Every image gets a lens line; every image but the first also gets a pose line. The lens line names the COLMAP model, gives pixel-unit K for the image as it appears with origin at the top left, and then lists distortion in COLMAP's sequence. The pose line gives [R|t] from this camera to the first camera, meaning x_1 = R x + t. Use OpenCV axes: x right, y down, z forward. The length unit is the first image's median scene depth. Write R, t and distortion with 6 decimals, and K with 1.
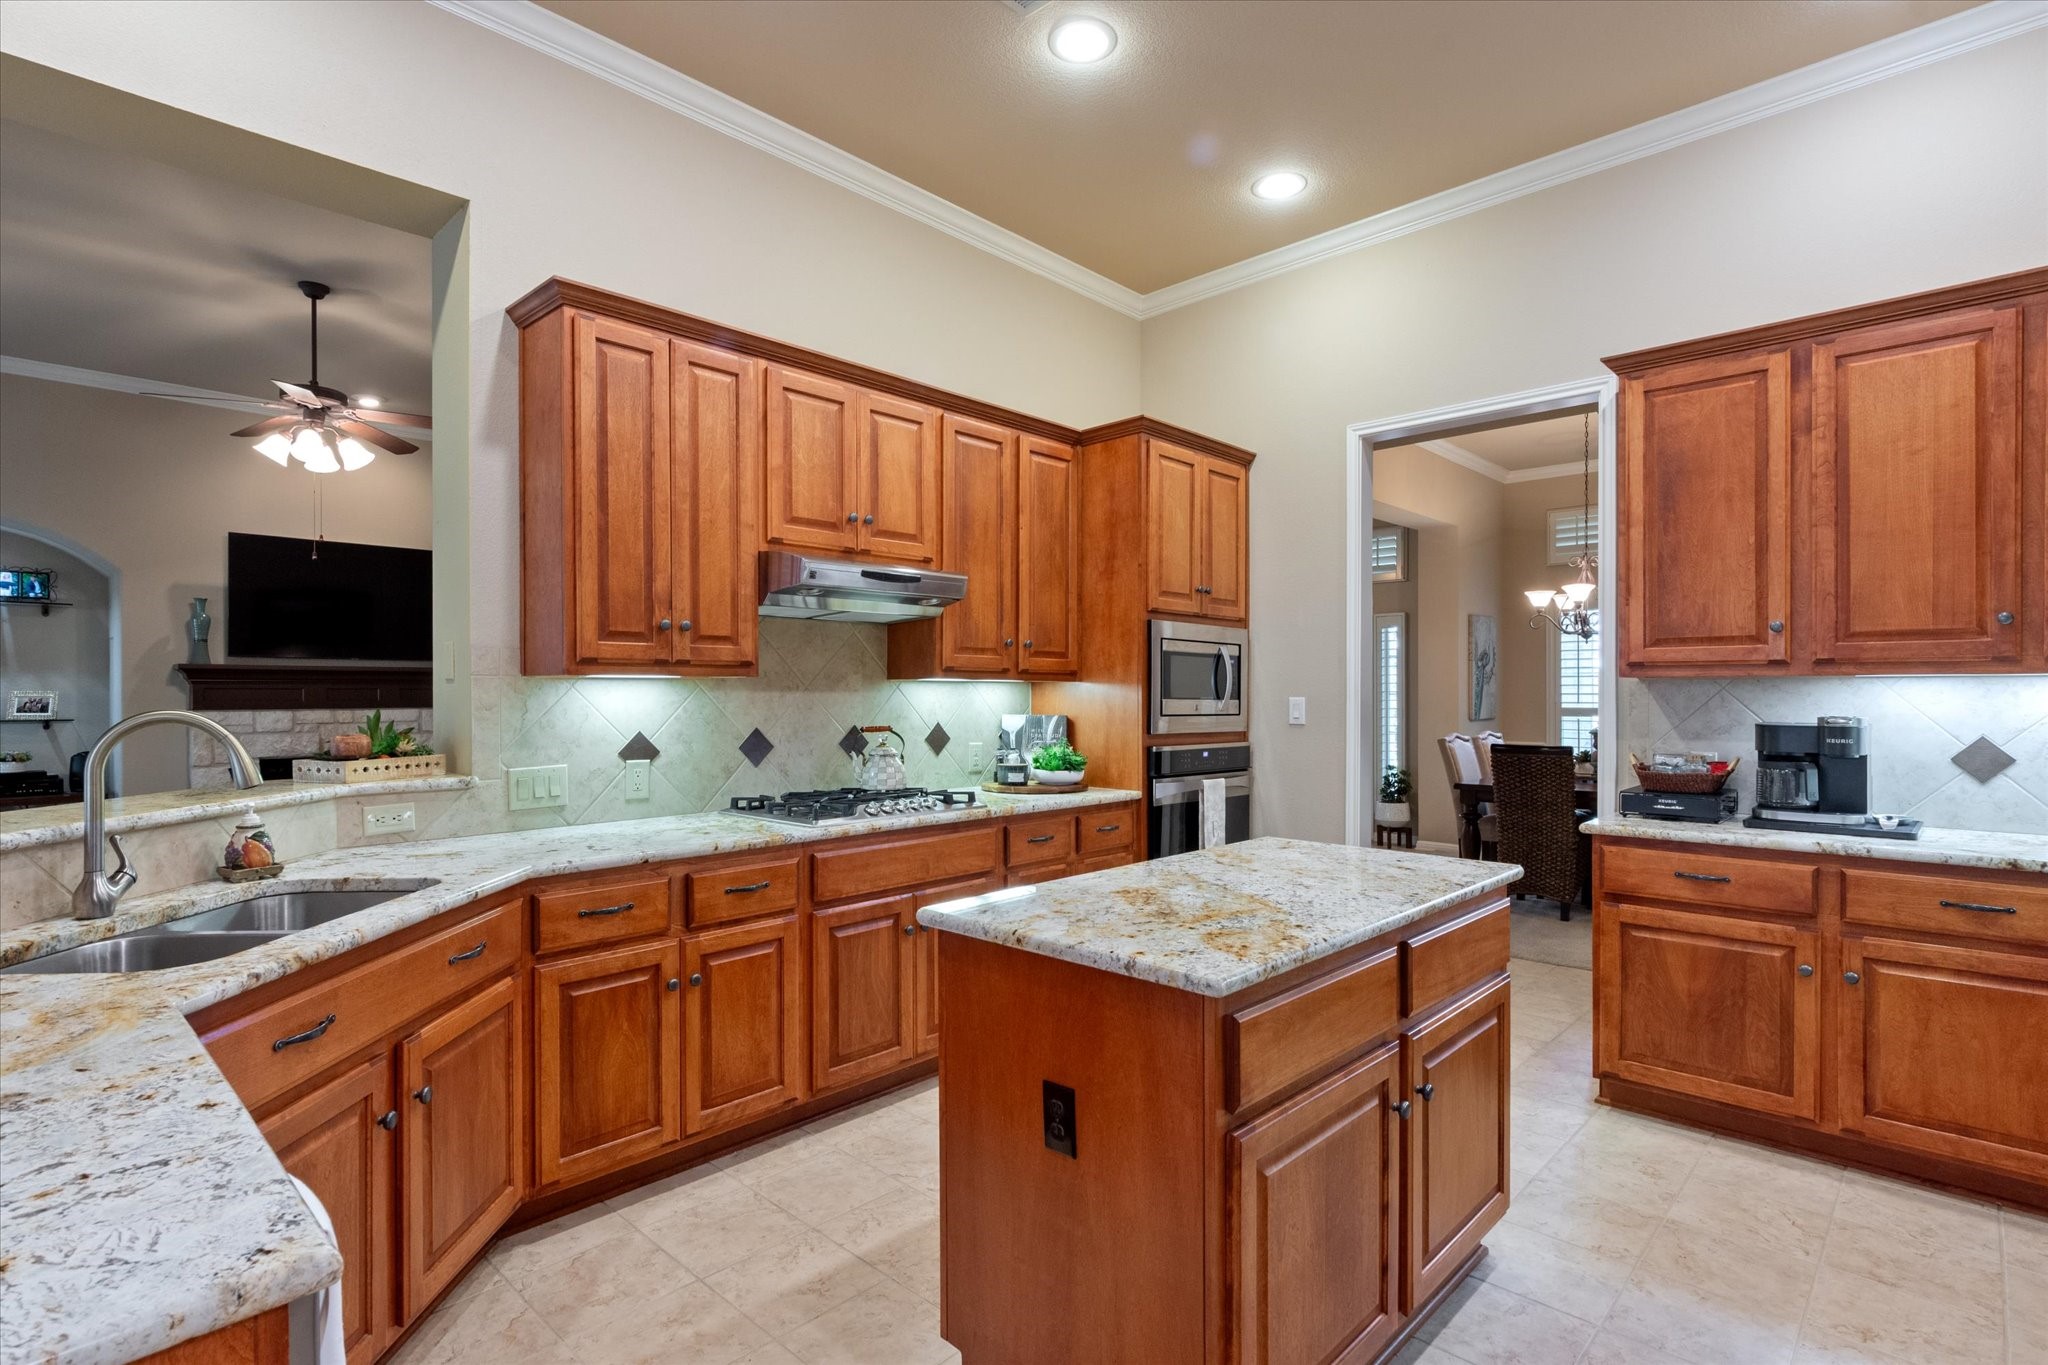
lens RADIAL K [[1017.0, 0, 1027.6], [0, 1017.0, 711.0], [0, 0, 1]] dist [0.030749, 0.000092]
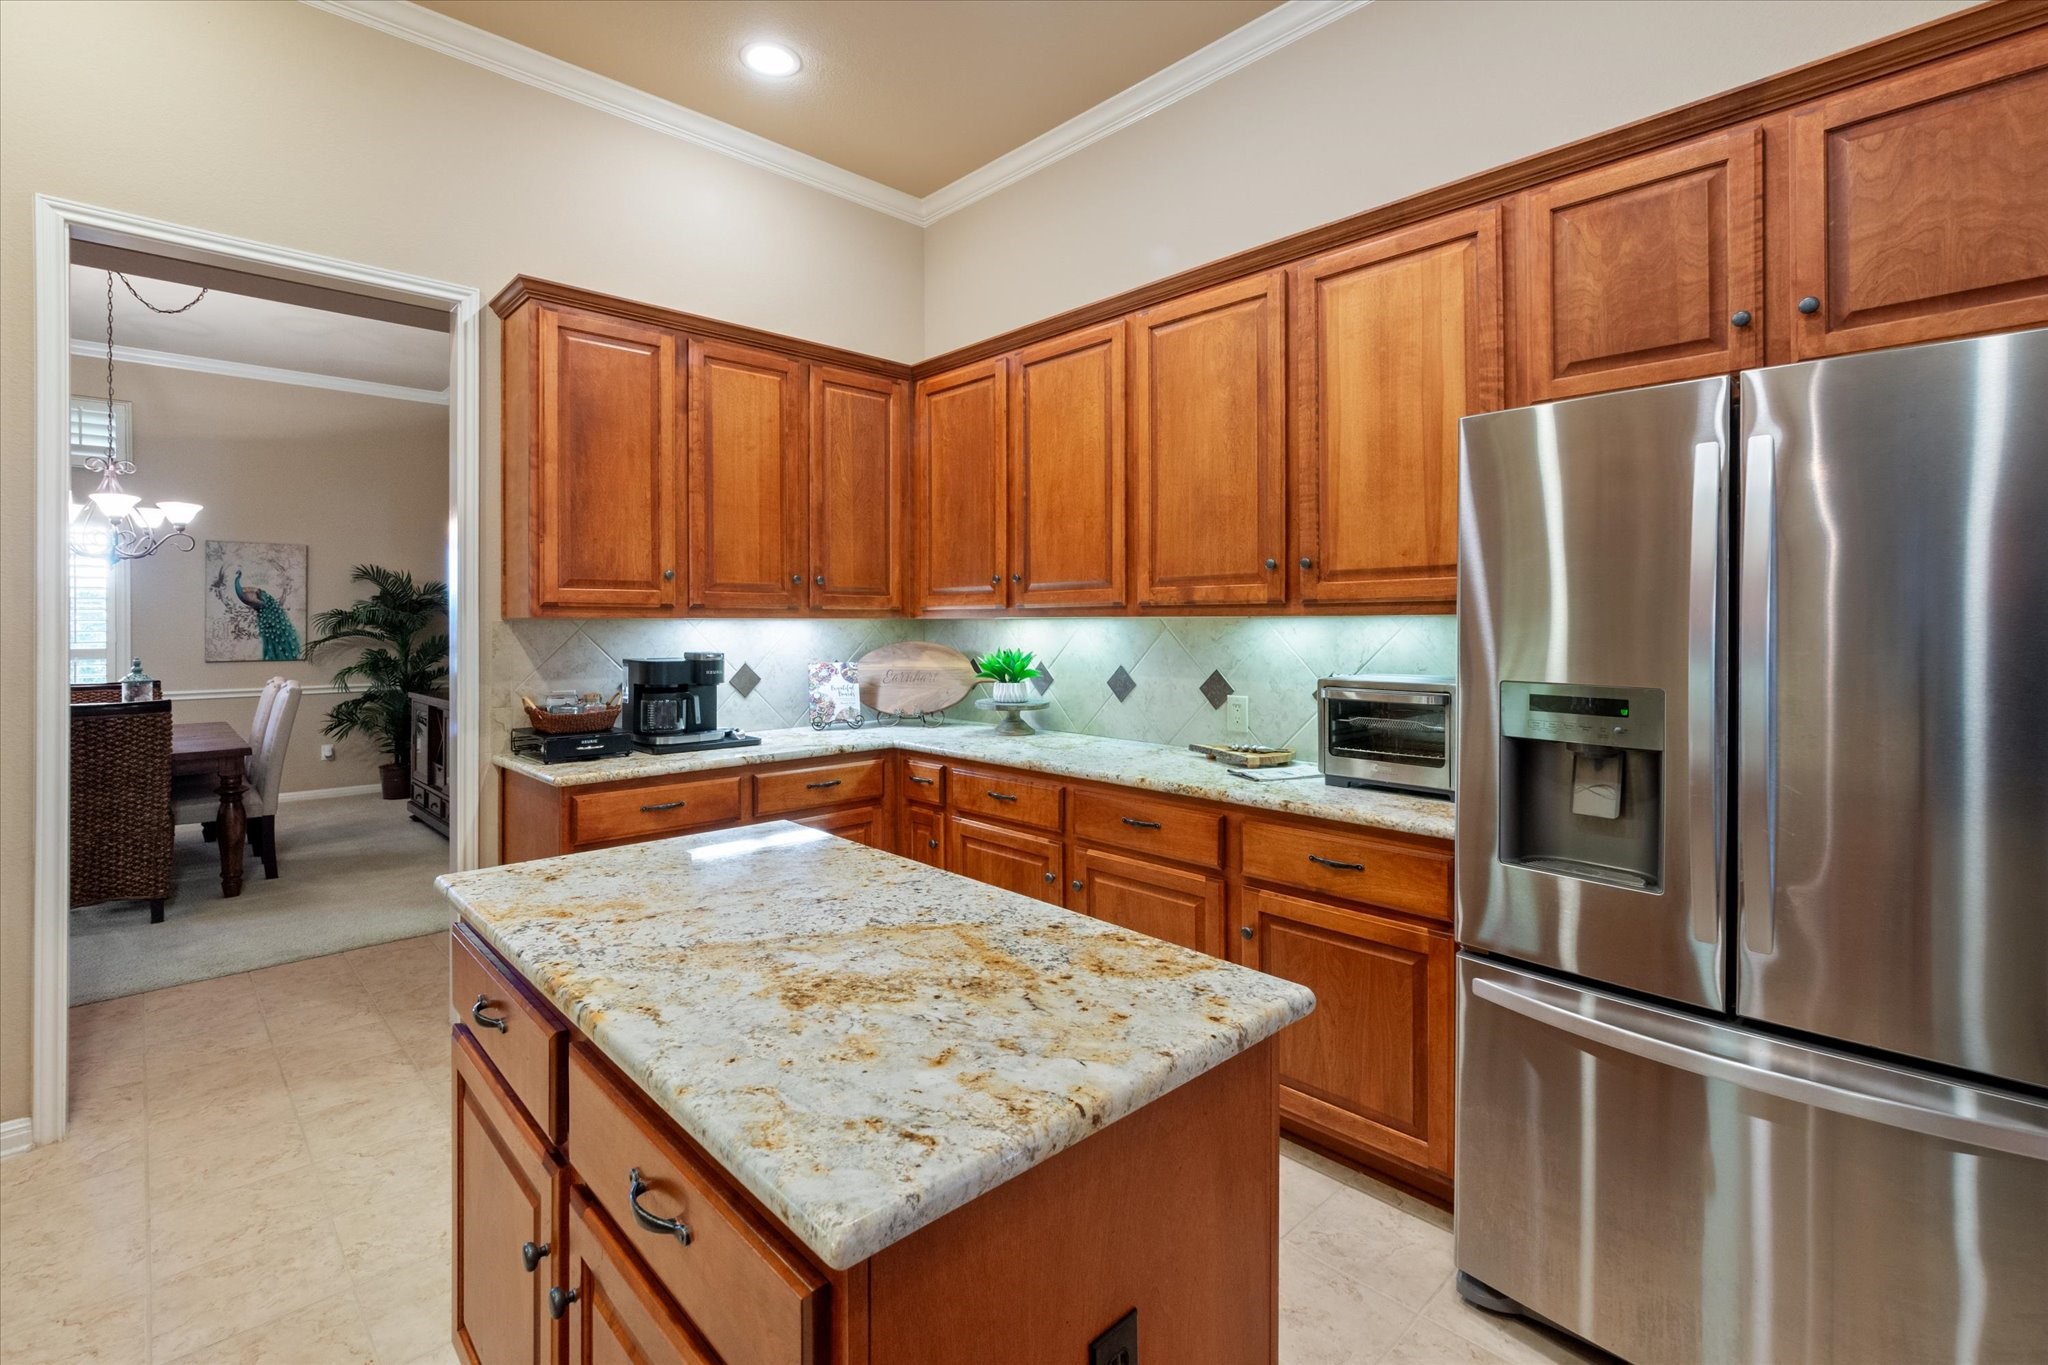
lens RADIAL K [[928.9, 0, 1020.4], [0, 928.9, 628.7], [0, 0, 1]] dist [0.000867, 0.000083]
pose [[0.063663, -0.007167, 0.997946, -0.269488], [0.020659, 0.999769, 0.005863, -0.020151], [-0.997758, 0.020243, 0.063796, 0.541608]]
